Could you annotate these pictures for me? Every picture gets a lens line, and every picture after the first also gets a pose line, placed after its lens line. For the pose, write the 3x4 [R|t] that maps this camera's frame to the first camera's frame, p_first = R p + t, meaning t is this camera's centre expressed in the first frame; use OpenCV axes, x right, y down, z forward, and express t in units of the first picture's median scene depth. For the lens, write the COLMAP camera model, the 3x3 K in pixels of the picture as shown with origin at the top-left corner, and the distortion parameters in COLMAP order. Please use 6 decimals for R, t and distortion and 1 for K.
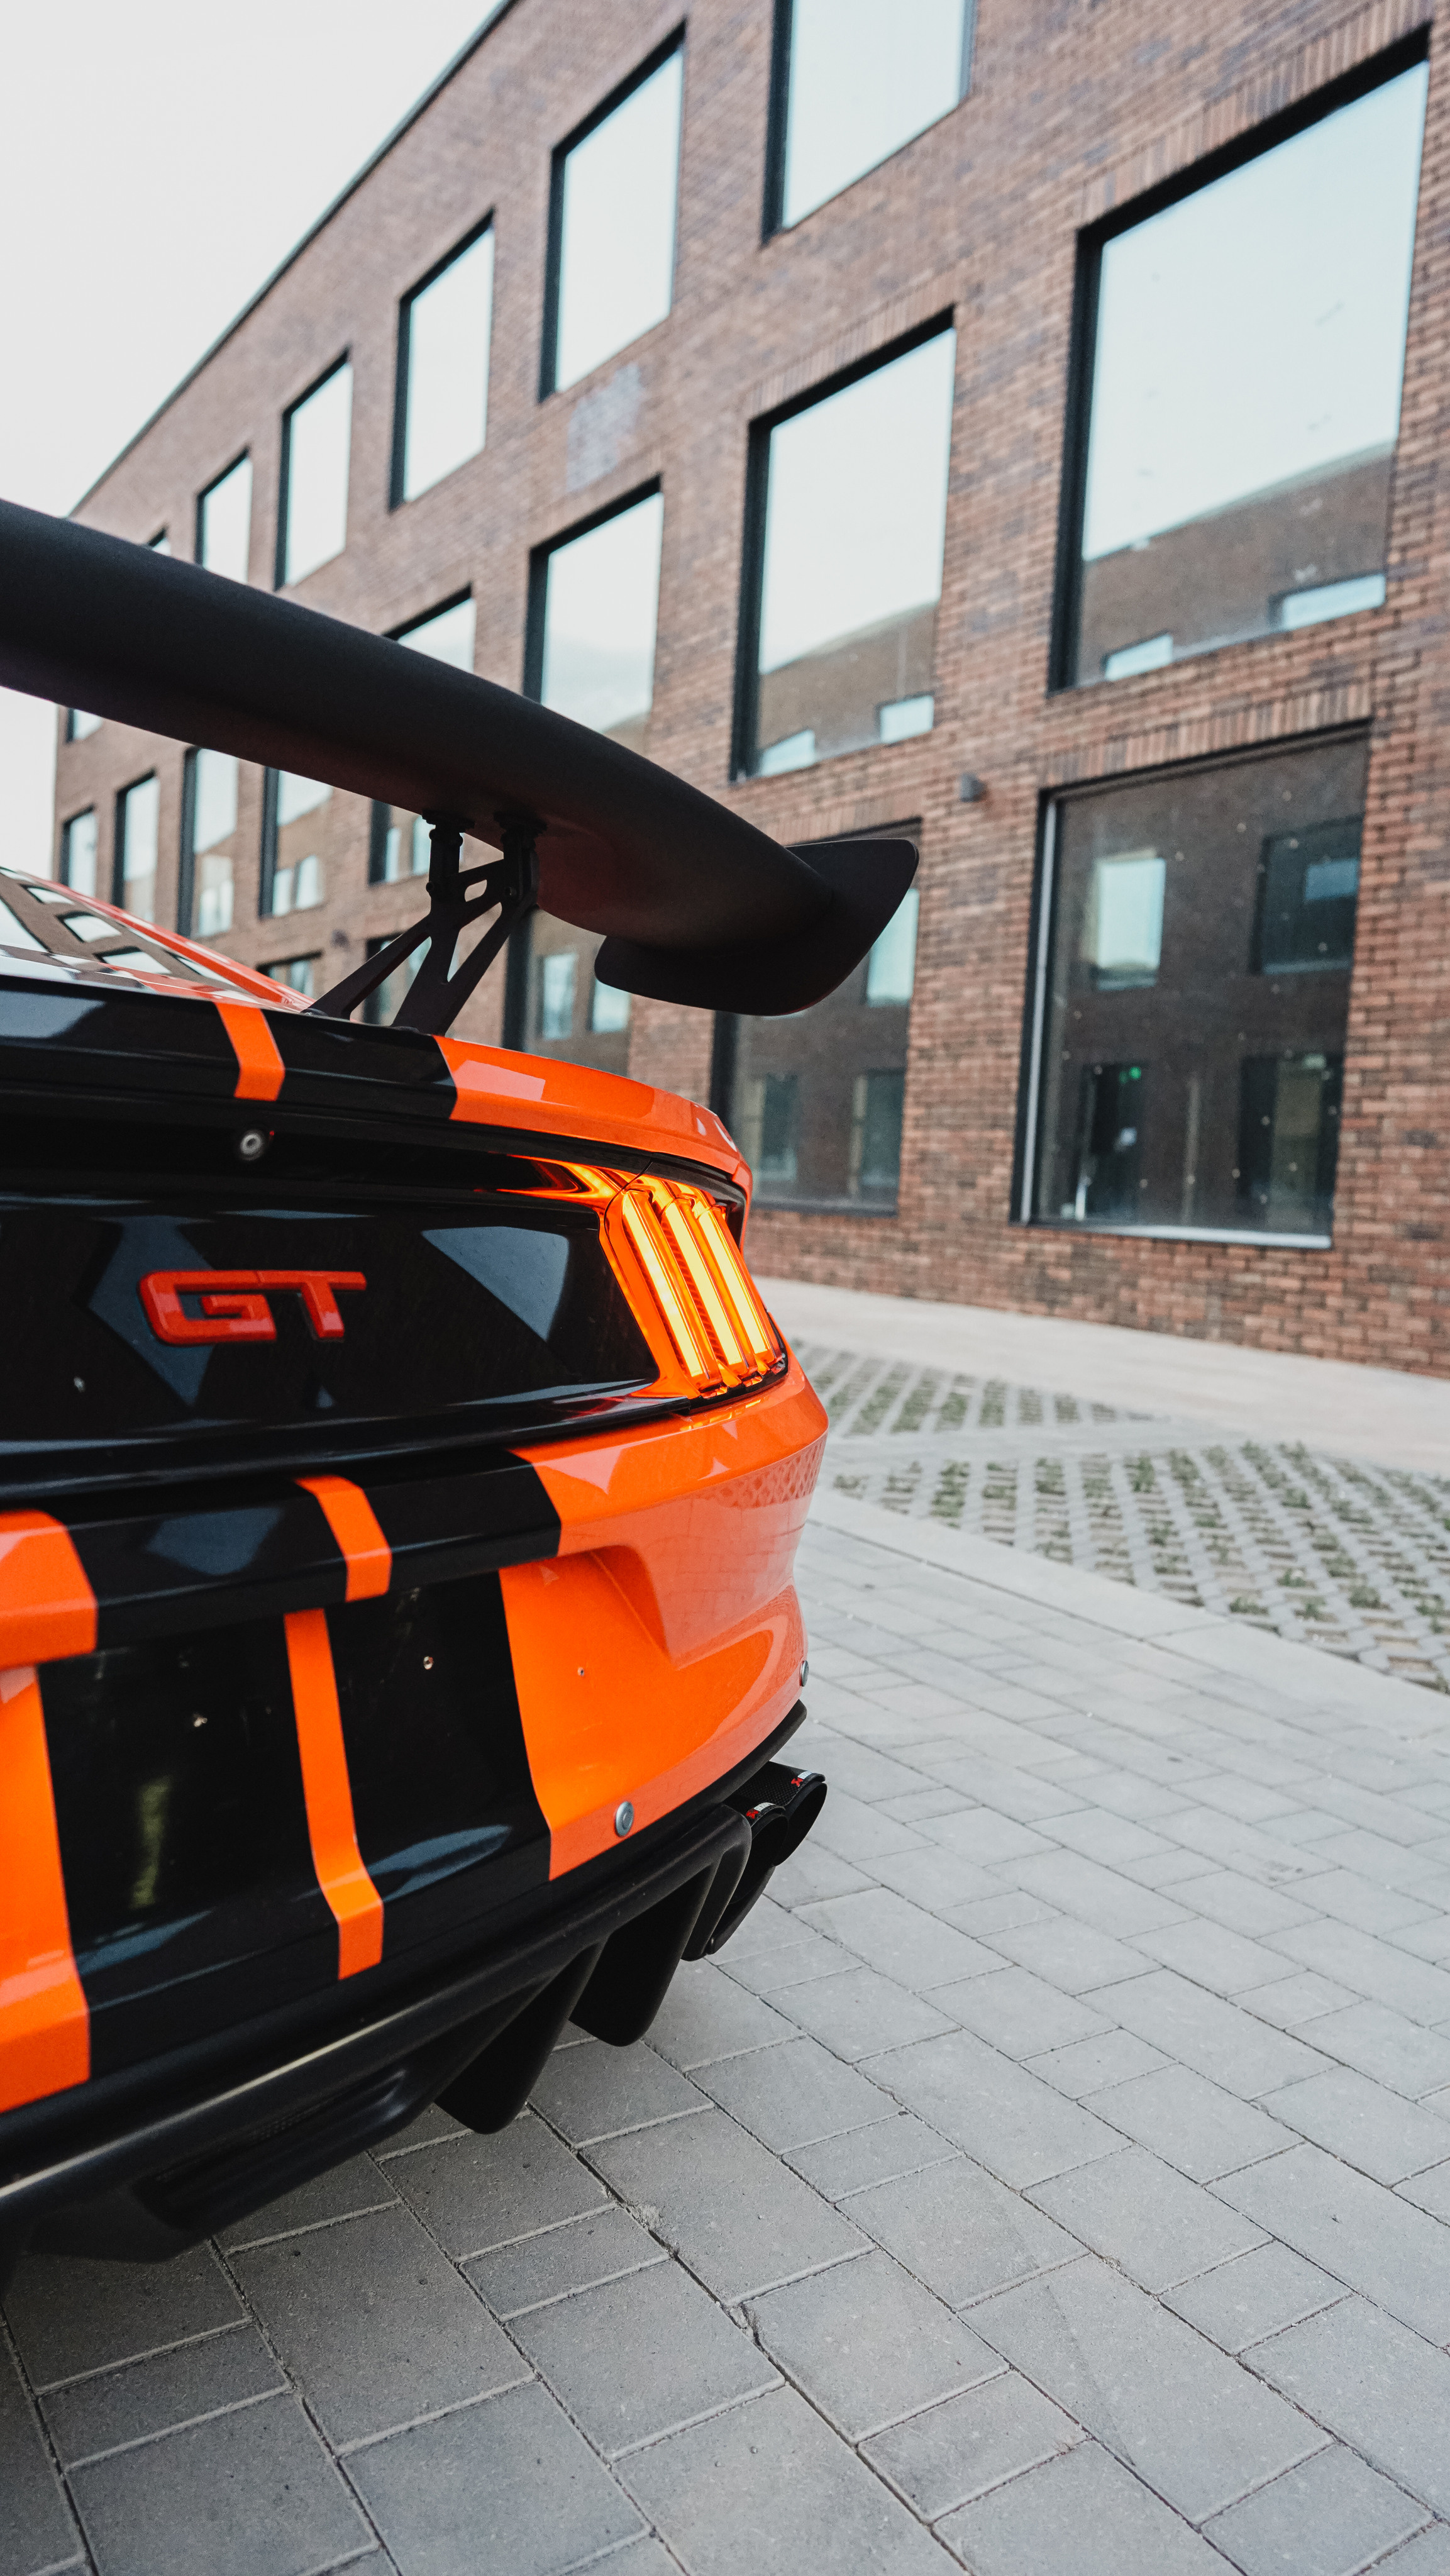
lens RADIAL K [[1727.0, 0, 725.0], [0, 1727.0, 1288.0], [0, 0, 1]] dist [-0.041684, 0.047704]
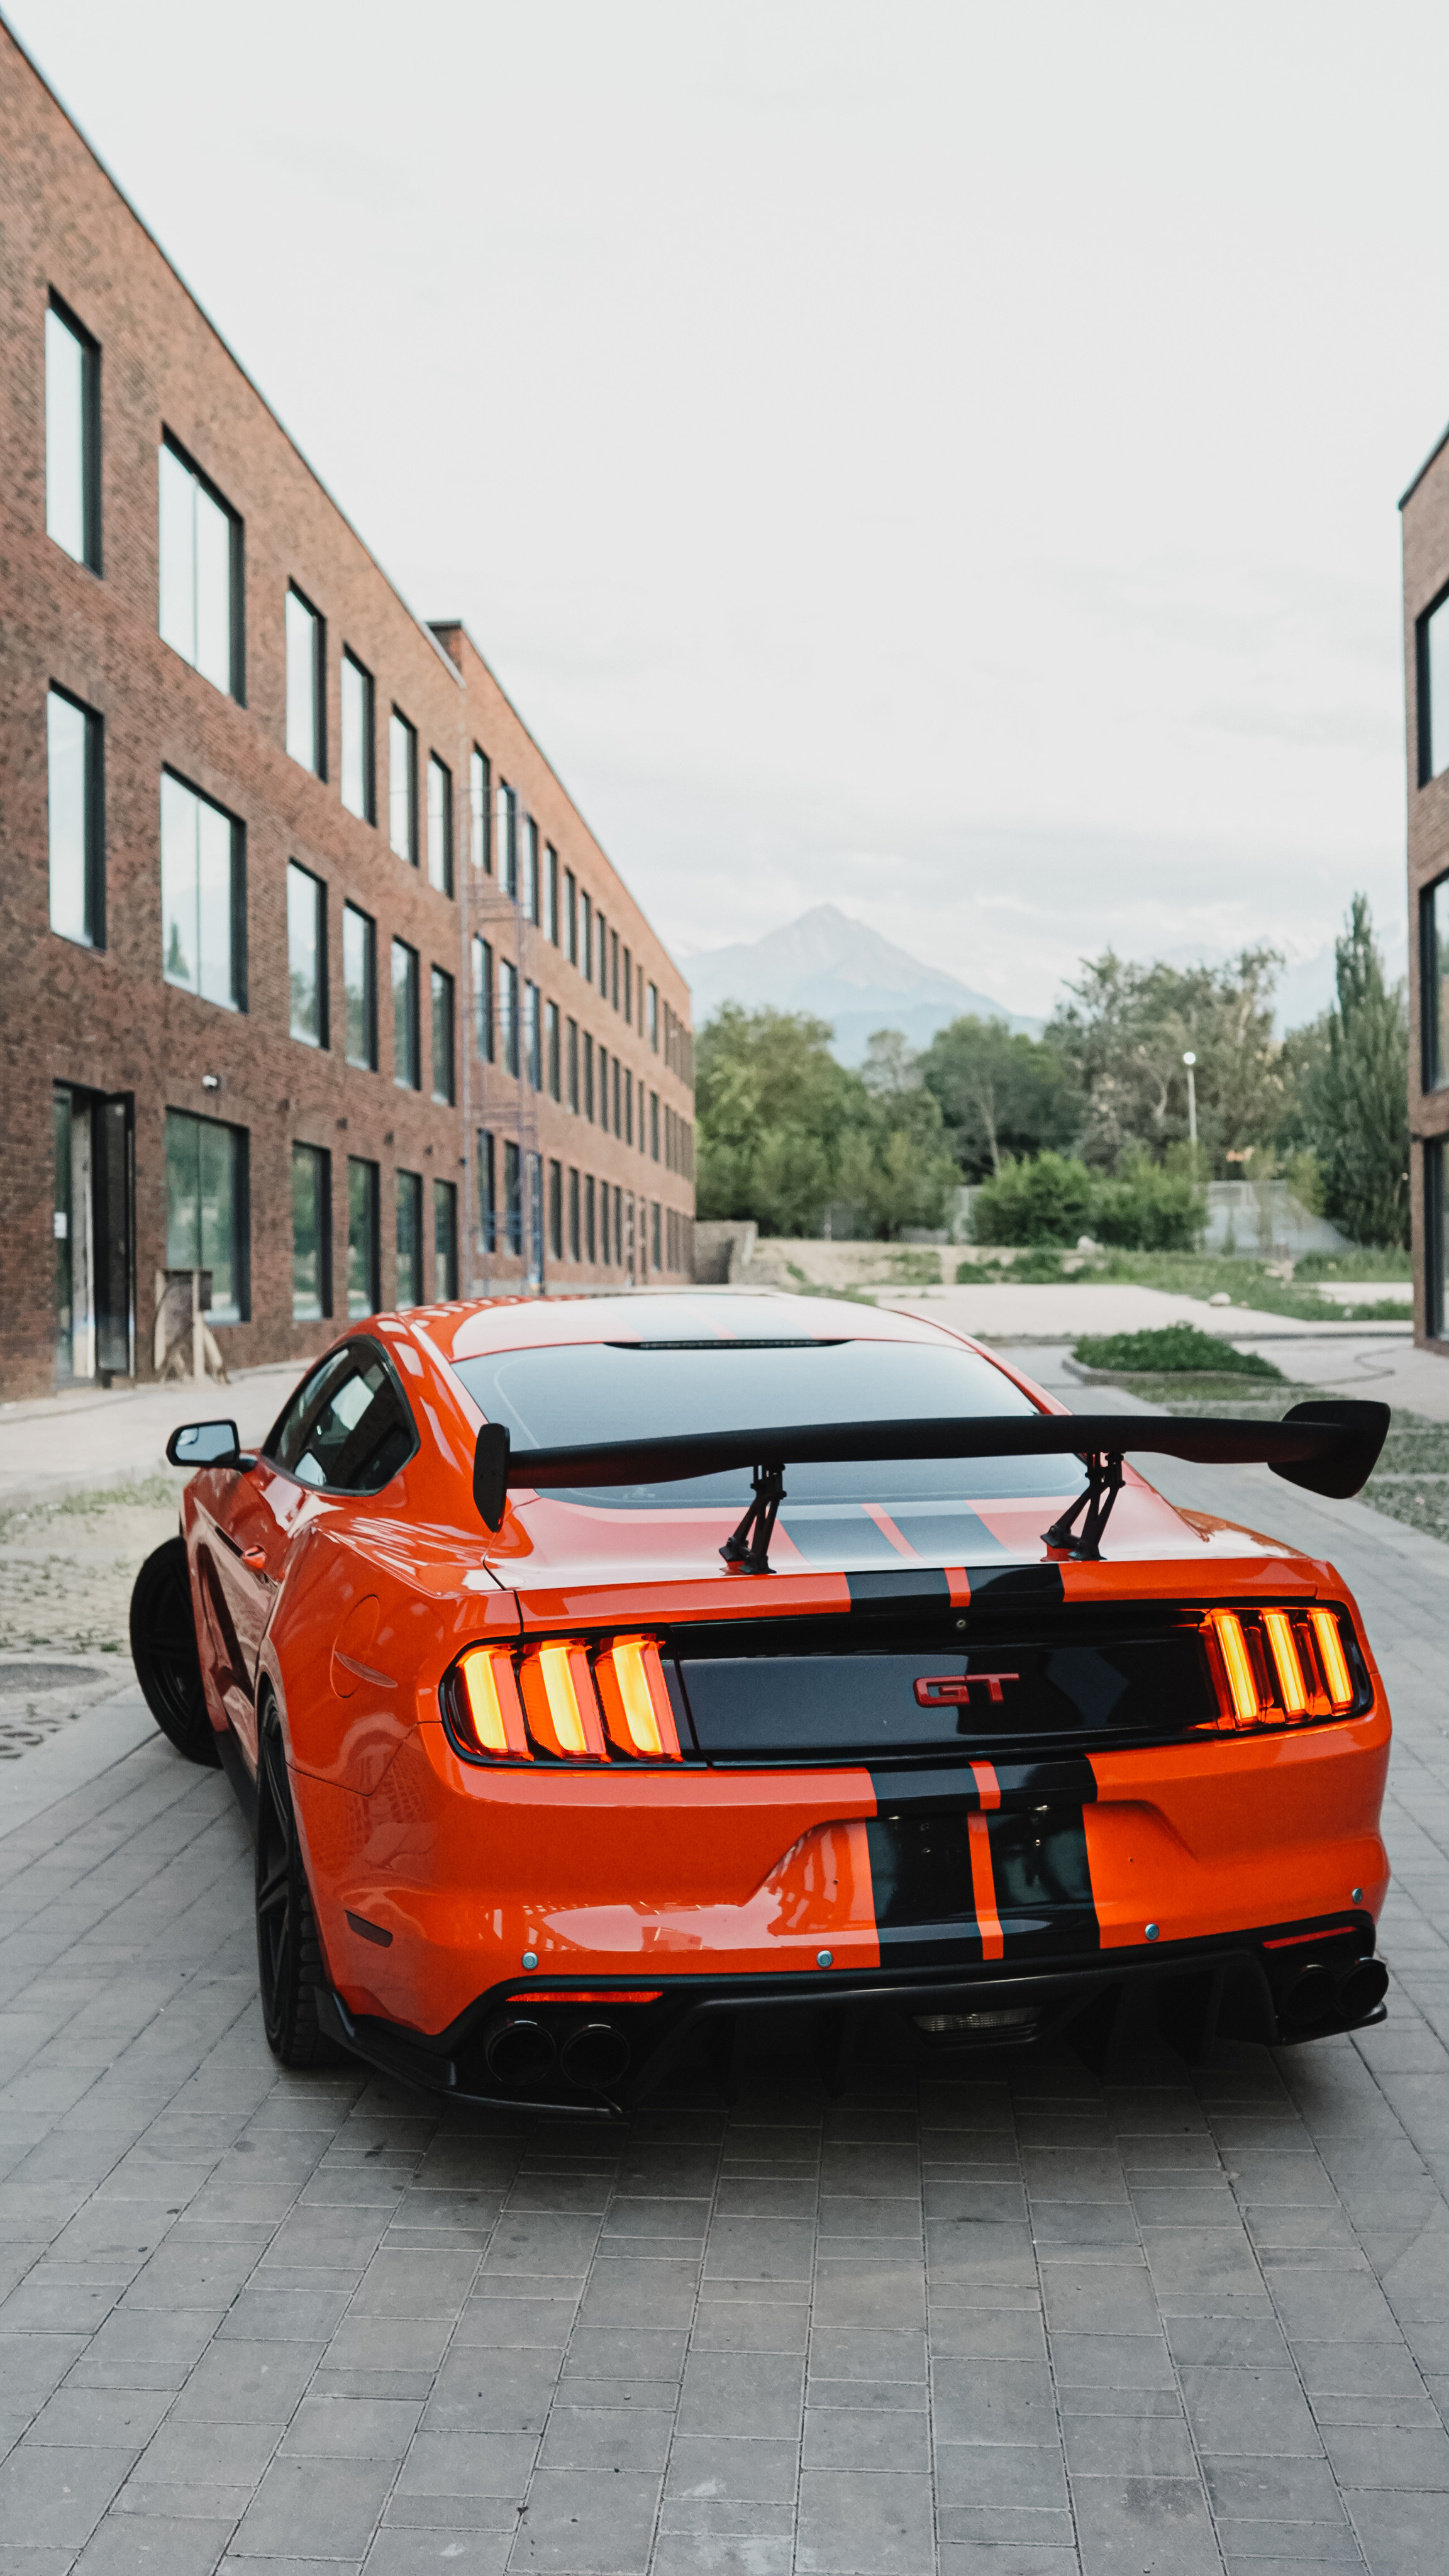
lens RADIAL K [[2590.0, 0, 724.5], [0, 2590.0, 1288.0], [0, 0, 1]] dist [-0.043528, 0.047972]
pose [[0.786983, -0.064122, -0.613634, 1.632428], [0.017055, 0.996466, -0.082253, -0.244056], [0.616739, 0.054266, 0.785295, -1.989202]]
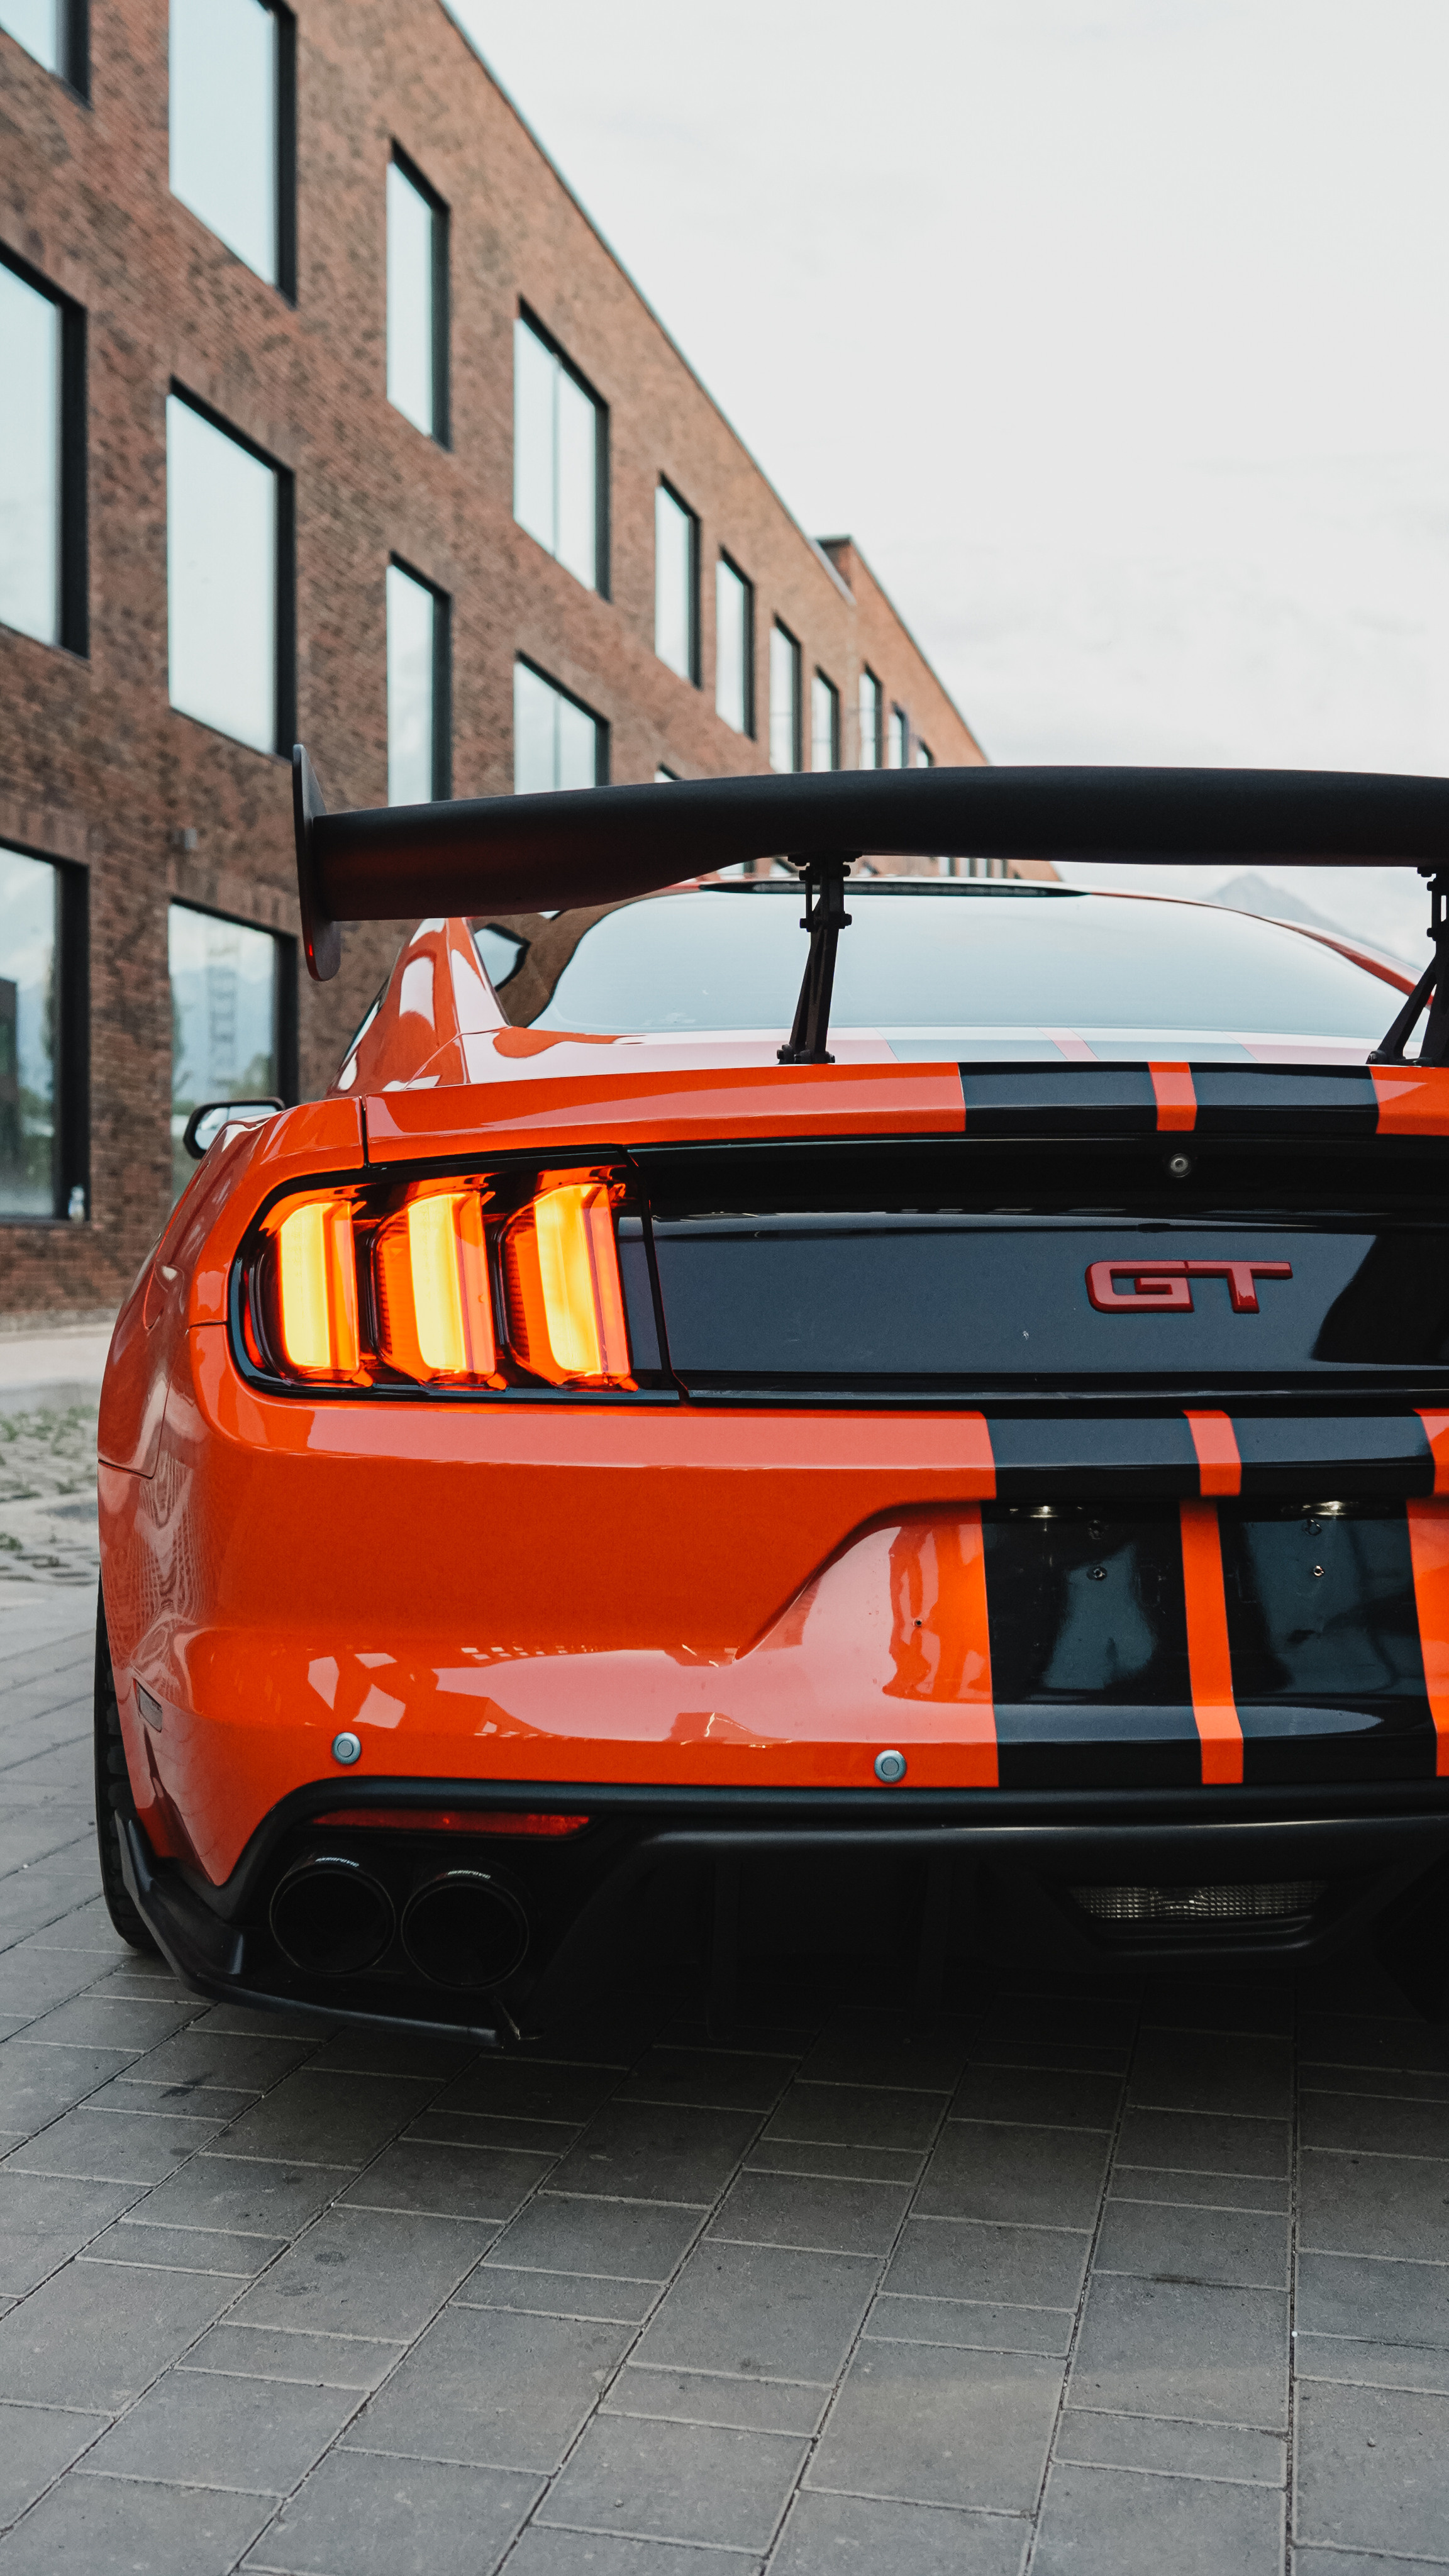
lens RADIAL K [[2590.0, 0, 724.5], [0, 2590.0, 1288.0], [0, 0, 1]] dist [-0.043528, 0.047972]
pose [[0.679814, -0.051669, -0.731562, 0.865275], [-0.003791, 0.997254, -0.073957, 0.147126], [0.733374, 0.053051, 0.677752, -0.554430]]
